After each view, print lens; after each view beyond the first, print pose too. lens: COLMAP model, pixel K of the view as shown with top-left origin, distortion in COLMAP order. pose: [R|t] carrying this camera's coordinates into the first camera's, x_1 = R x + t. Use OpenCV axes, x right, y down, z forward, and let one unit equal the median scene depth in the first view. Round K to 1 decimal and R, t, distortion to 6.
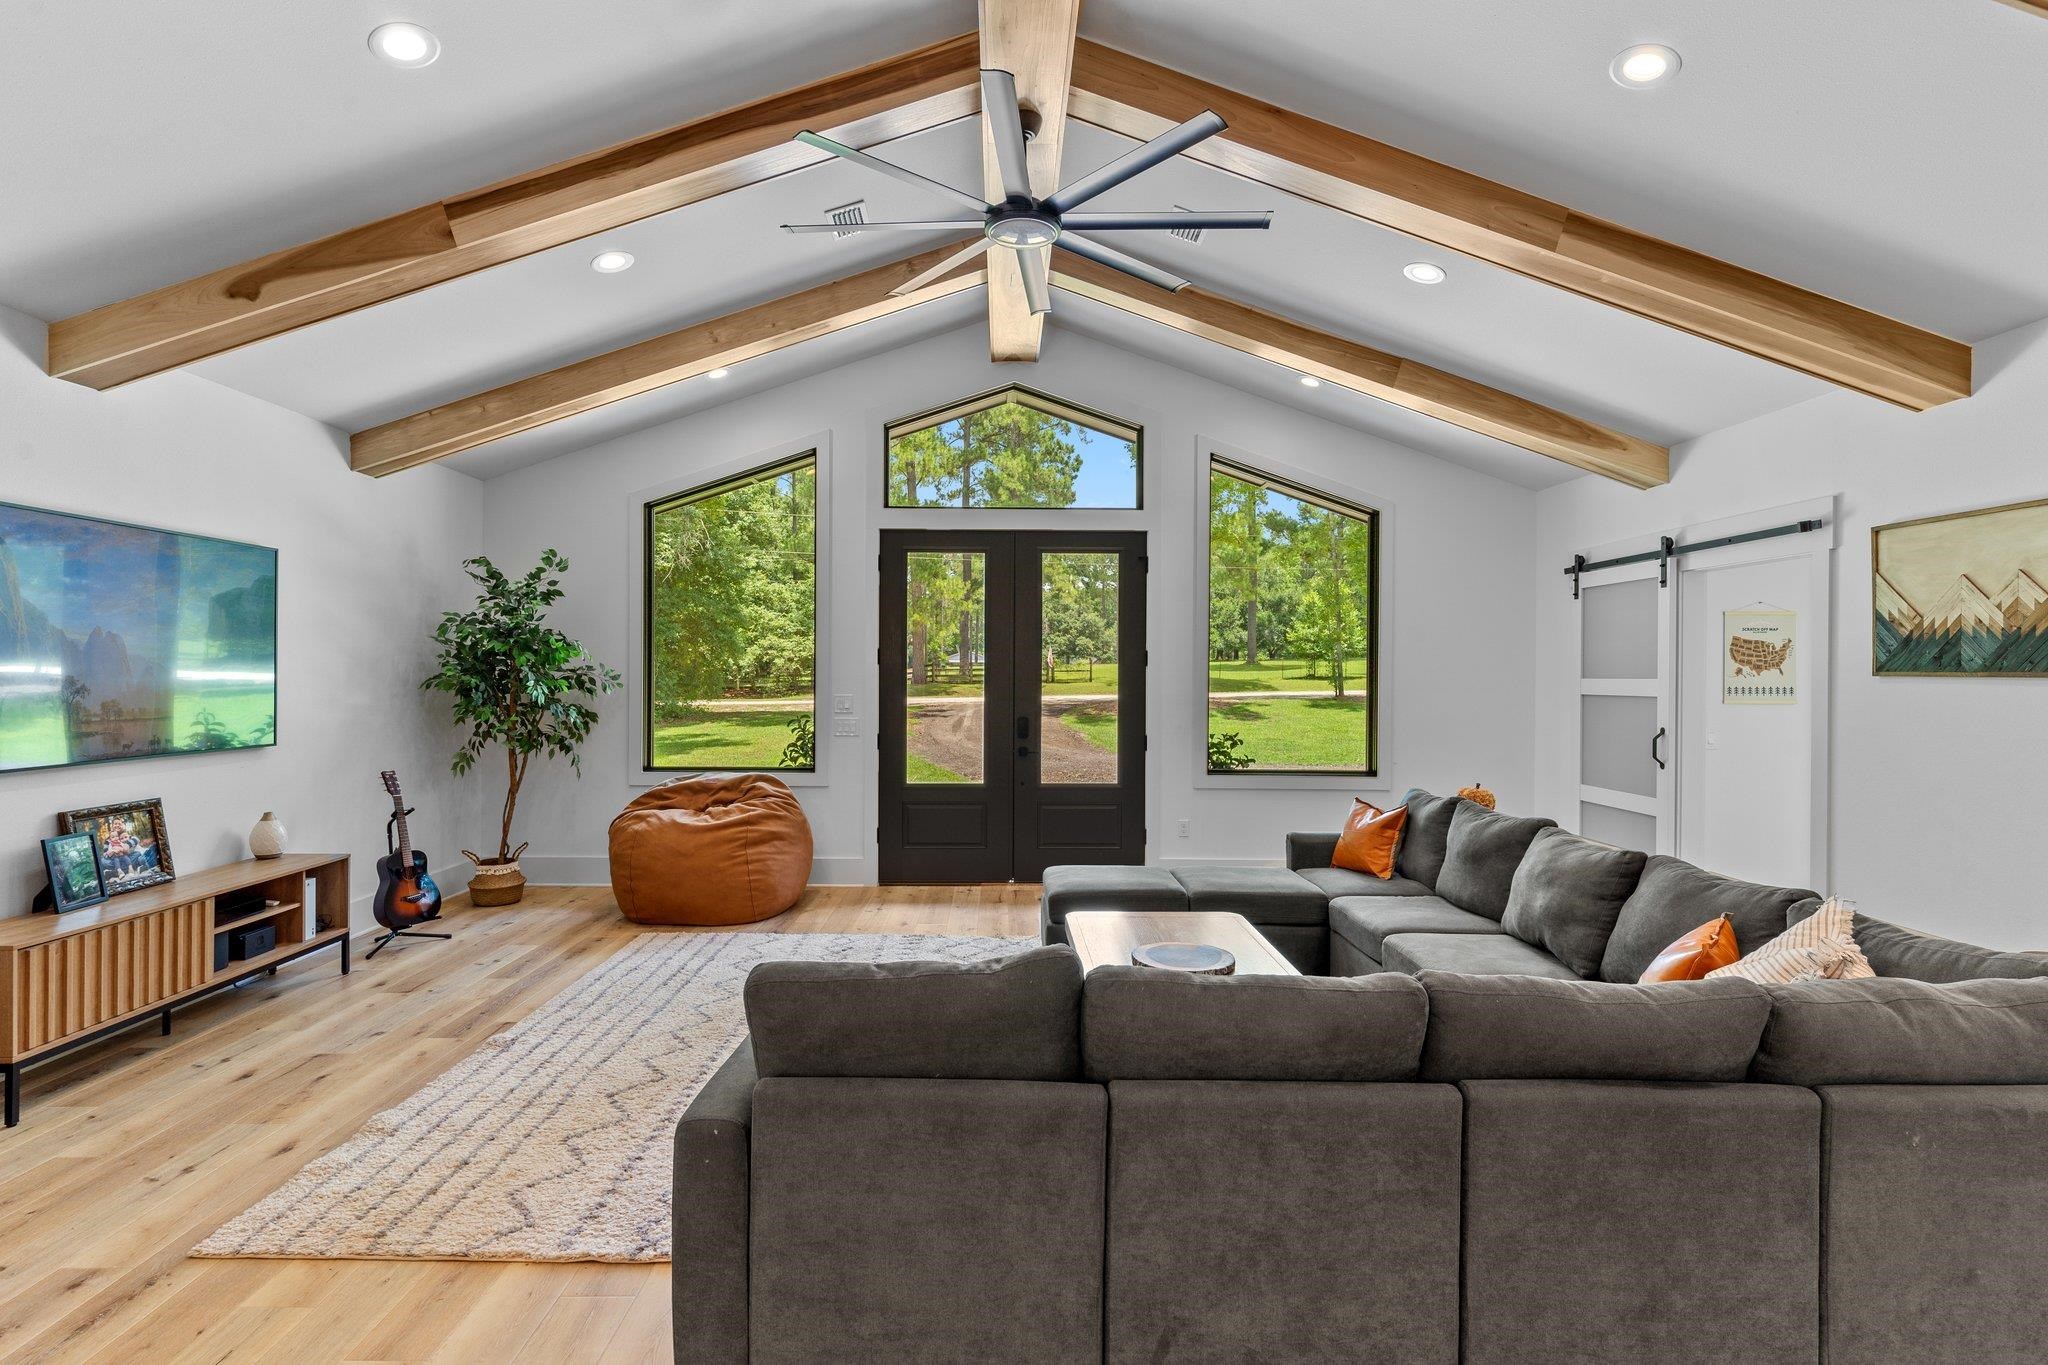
lens RADIAL K [[982.8, 0, 1015.1], [0, 982.8, 675.8], [0, 0, 1]] dist [0.002135, 0.000363]
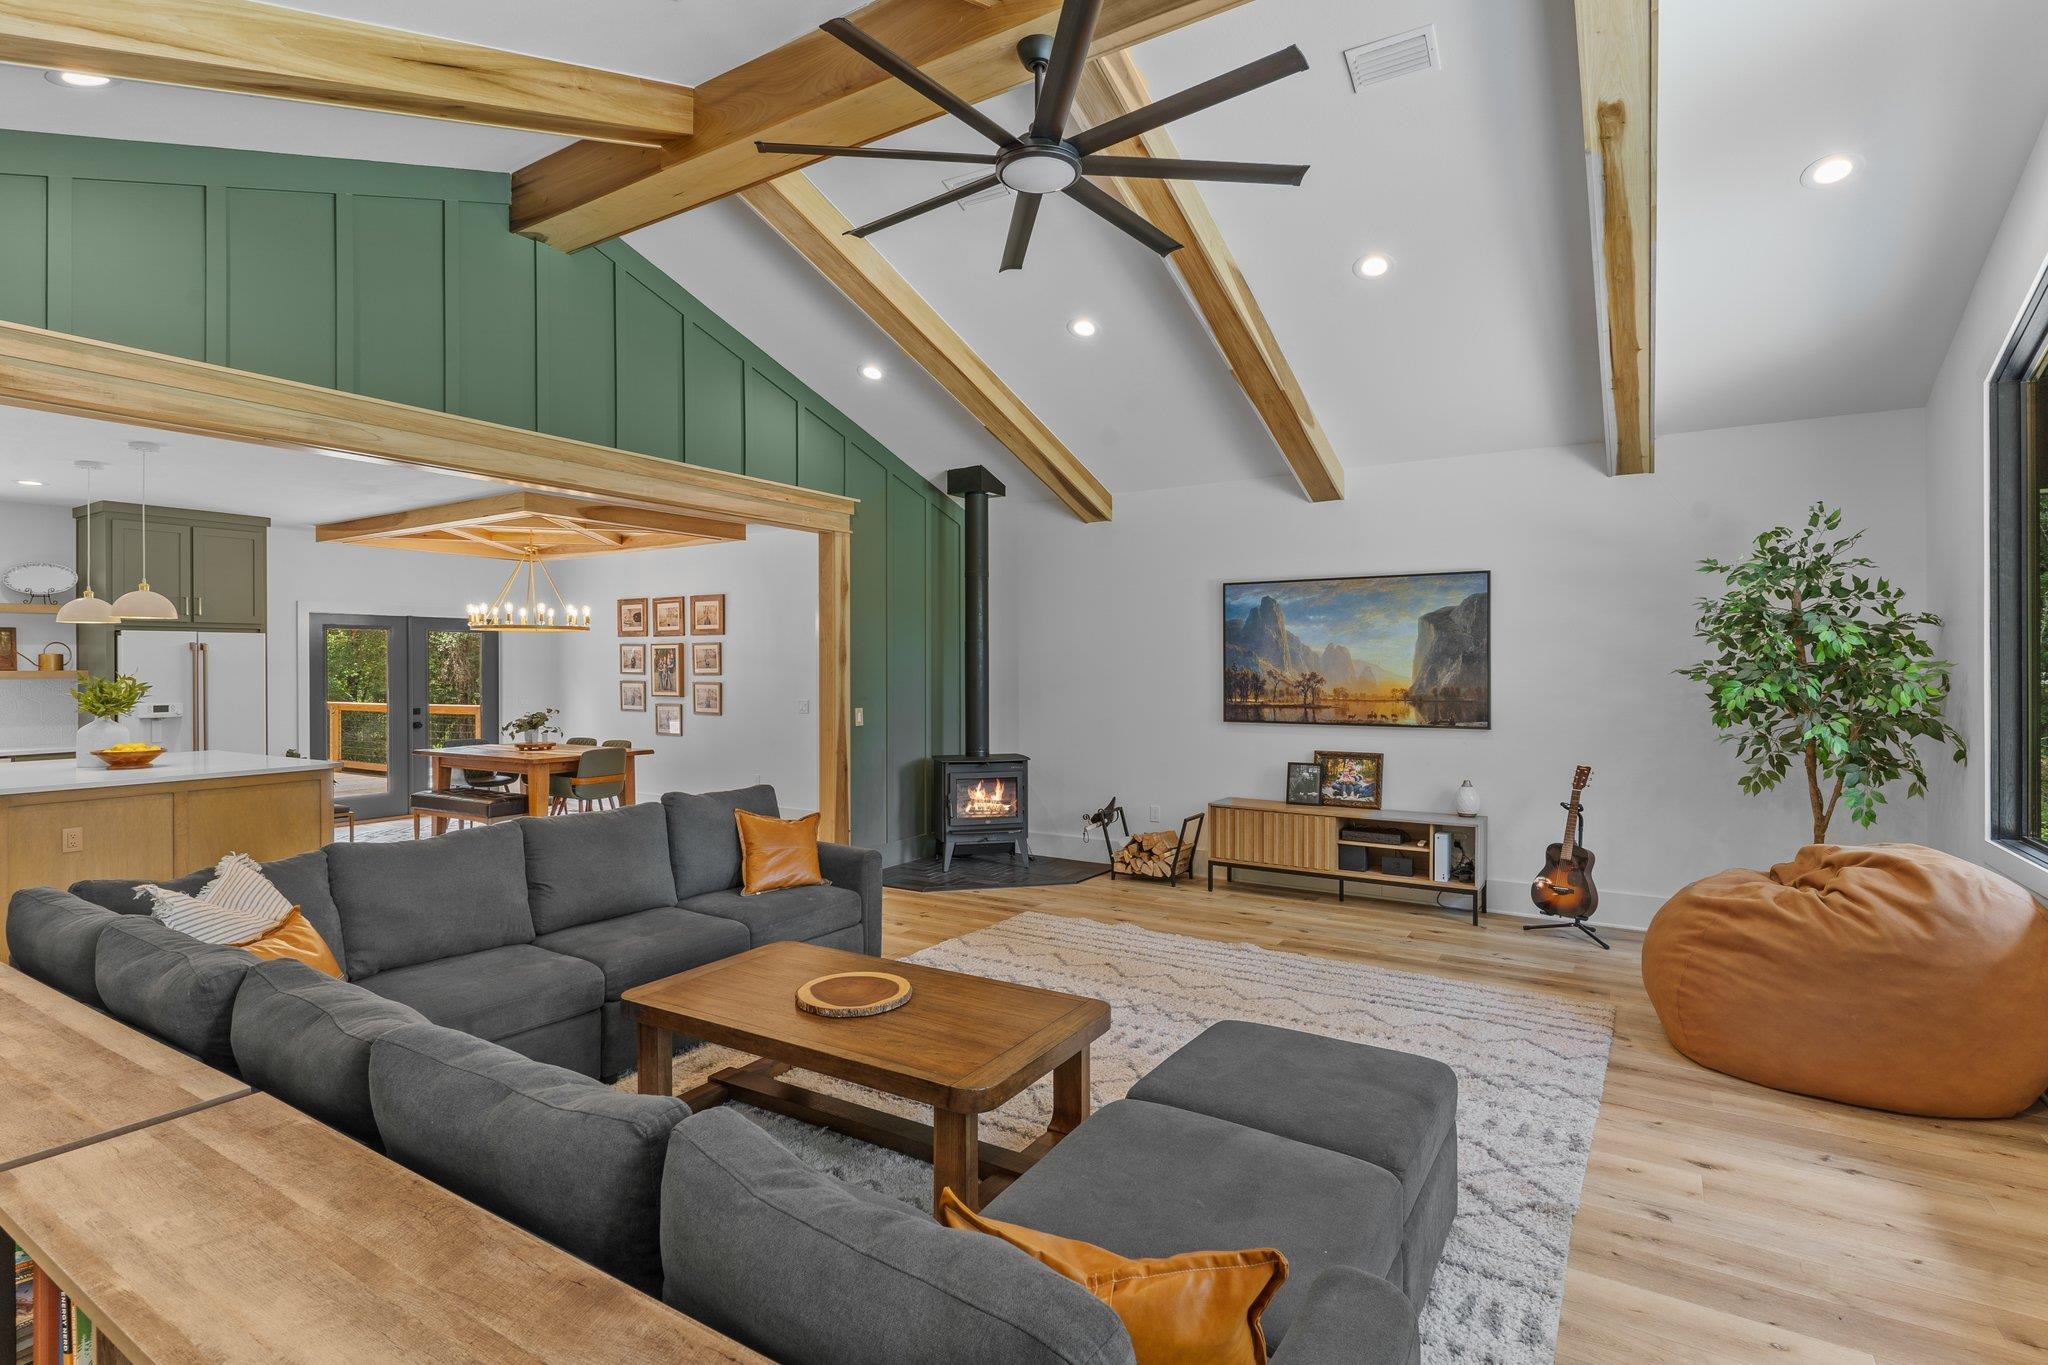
lens RADIAL K [[991.0, 0, 1019.4], [0, 991.0, 665.7], [0, 0, 1]] dist [0.001386, -0.000403]
pose [[-0.544887, -0.004812, -0.838496, 0.562642], [-0.004024, 0.999987, -0.003124, -0.002928], [0.838500, 0.001672, -0.544899, 1.080060]]
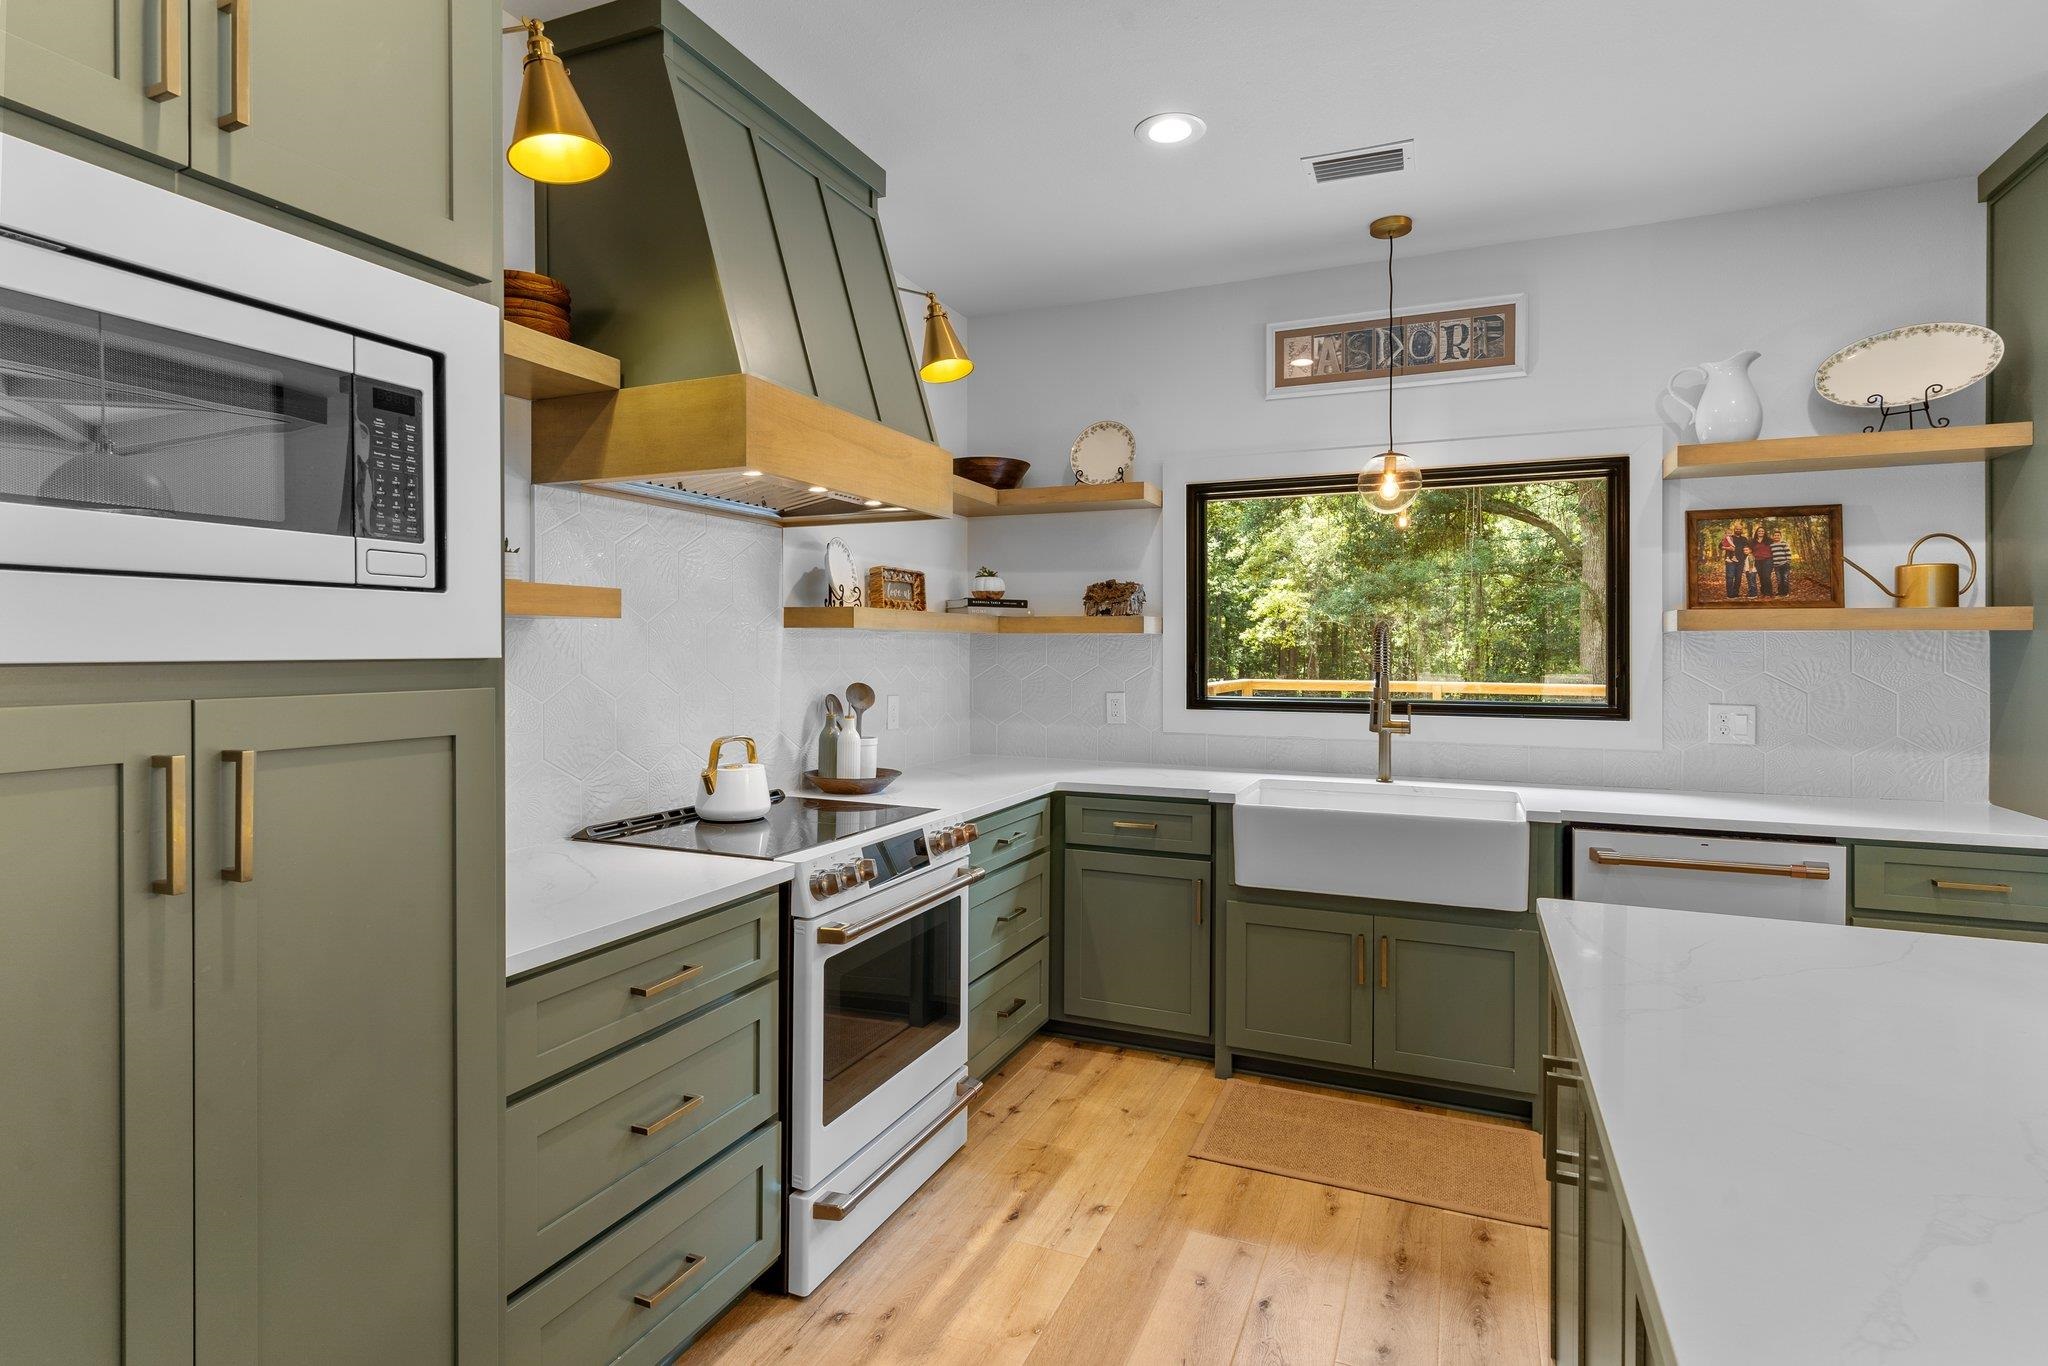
lens RADIAL K [[1039.0, 0, 1012.1], [0, 1039.0, 651.3], [0, 0, 1]] dist [-0.000656, 0.000191]
pose [[-0.913805, -0.008091, 0.406073, 0.347481], [-0.004628, 0.999944, 0.009508, 0.025915], [-0.406128, 0.006809, -0.913791, -0.163219]]
